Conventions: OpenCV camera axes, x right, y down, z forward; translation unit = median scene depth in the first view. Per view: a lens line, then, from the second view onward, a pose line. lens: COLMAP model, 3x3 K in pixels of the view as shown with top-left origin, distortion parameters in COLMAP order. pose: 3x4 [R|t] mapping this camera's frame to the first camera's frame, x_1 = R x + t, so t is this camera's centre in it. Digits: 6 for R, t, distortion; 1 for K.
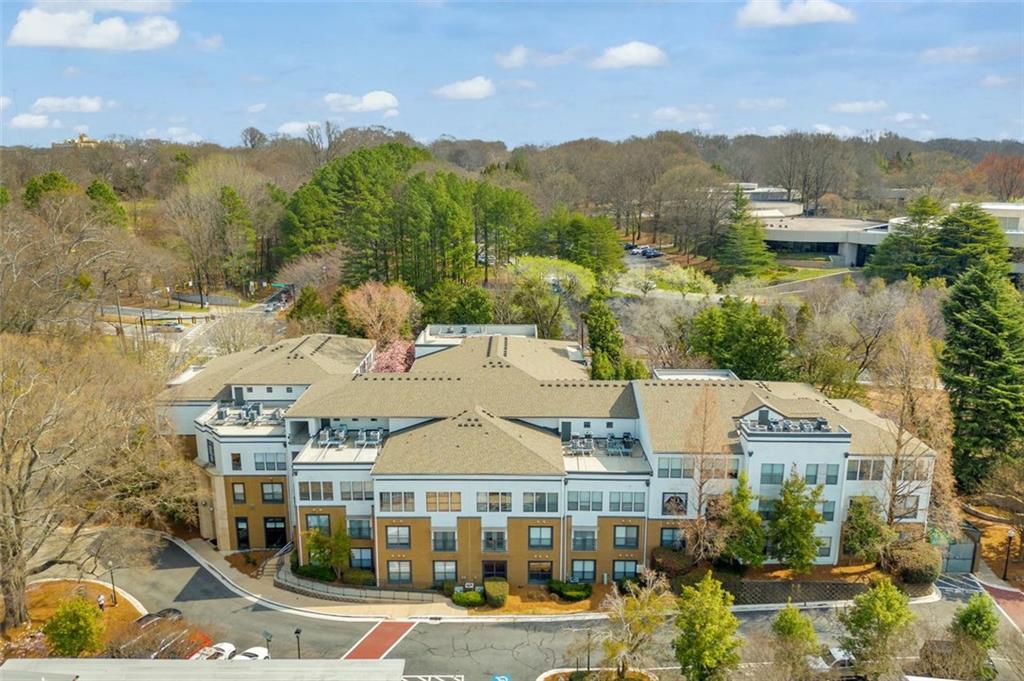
lens RADIAL K [[765.6, 0, 511.1], [0, 765.6, 339.2], [0, 0, 1]] dist [0.056838, -0.007070]
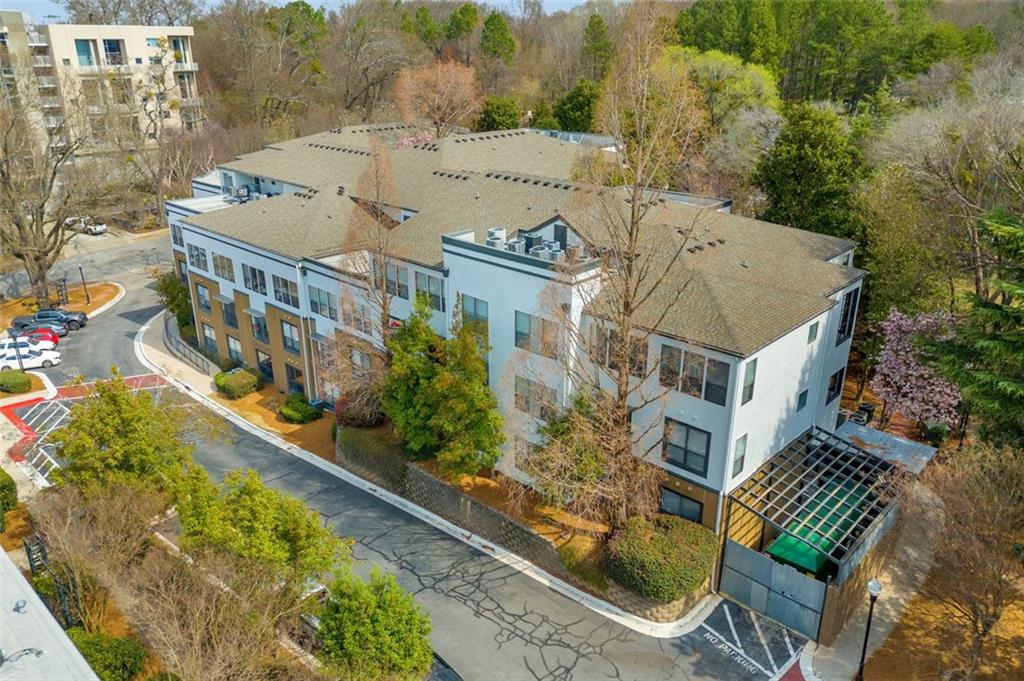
lens RADIAL K [[765.6, 0, 510.6], [0, 765.6, 341.5], [0, 0, 1]] dist [0.056838, -0.007070]
pose [[0.727647, 0.246963, -0.639952, 0.713435], [-0.156404, 0.968099, 0.195761, 0.072329], [0.667883, -0.042354, 0.743060, 0.565268]]
